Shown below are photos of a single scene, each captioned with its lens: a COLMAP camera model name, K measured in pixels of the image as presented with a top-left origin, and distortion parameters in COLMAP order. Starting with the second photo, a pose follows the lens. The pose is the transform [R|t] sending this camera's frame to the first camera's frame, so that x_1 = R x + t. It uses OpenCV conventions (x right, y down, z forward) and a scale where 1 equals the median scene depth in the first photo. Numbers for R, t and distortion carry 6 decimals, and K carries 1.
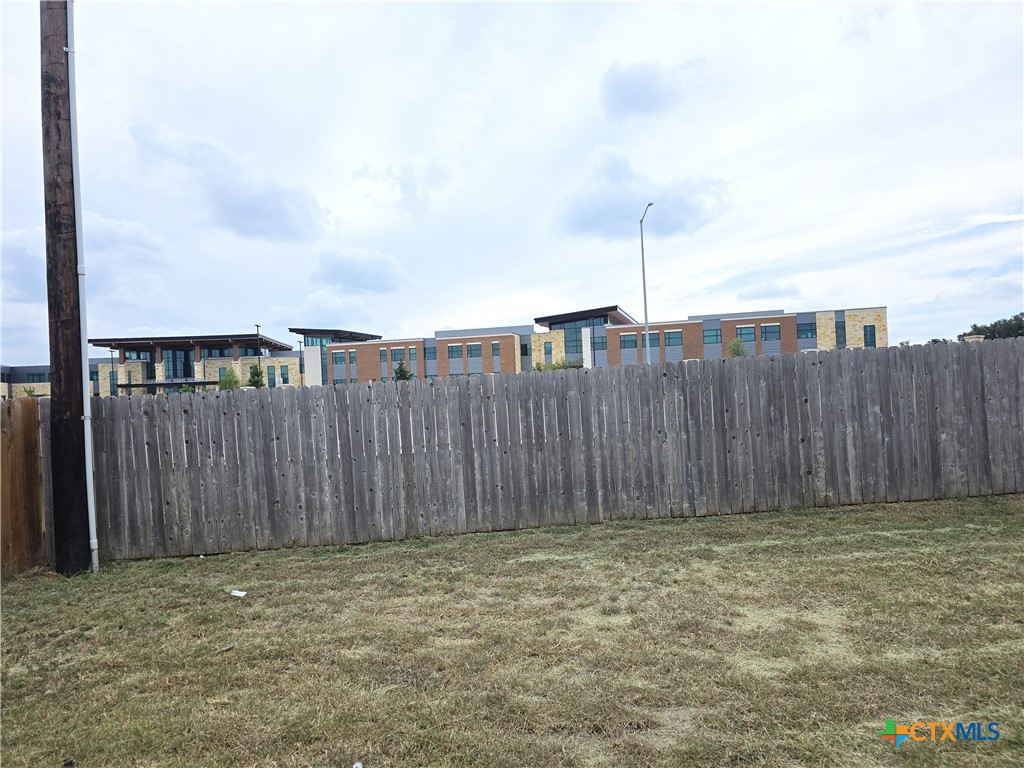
lens RADIAL K [[691.0, 0, 510.8], [0, 691.0, 372.9], [0, 0, 1]] dist [0.100439, -0.101995]
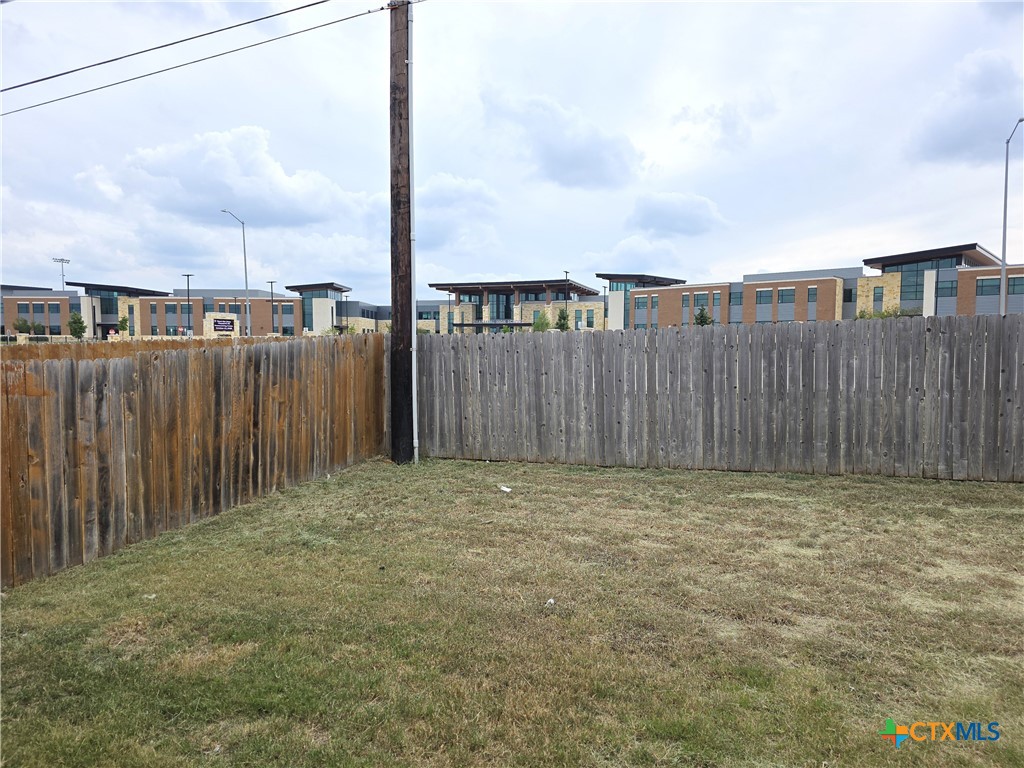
lens RADIAL K [[708.0, 0, 528.2], [0, 708.0, 349.5], [0, 0, 1]] dist [0.053595, -0.001813]
pose [[0.916754, 0.040695, -0.397374, 0.121684], [-0.022876, 0.998513, 0.049482, -0.007115], [0.398797, -0.036272, 0.916322, -0.130402]]
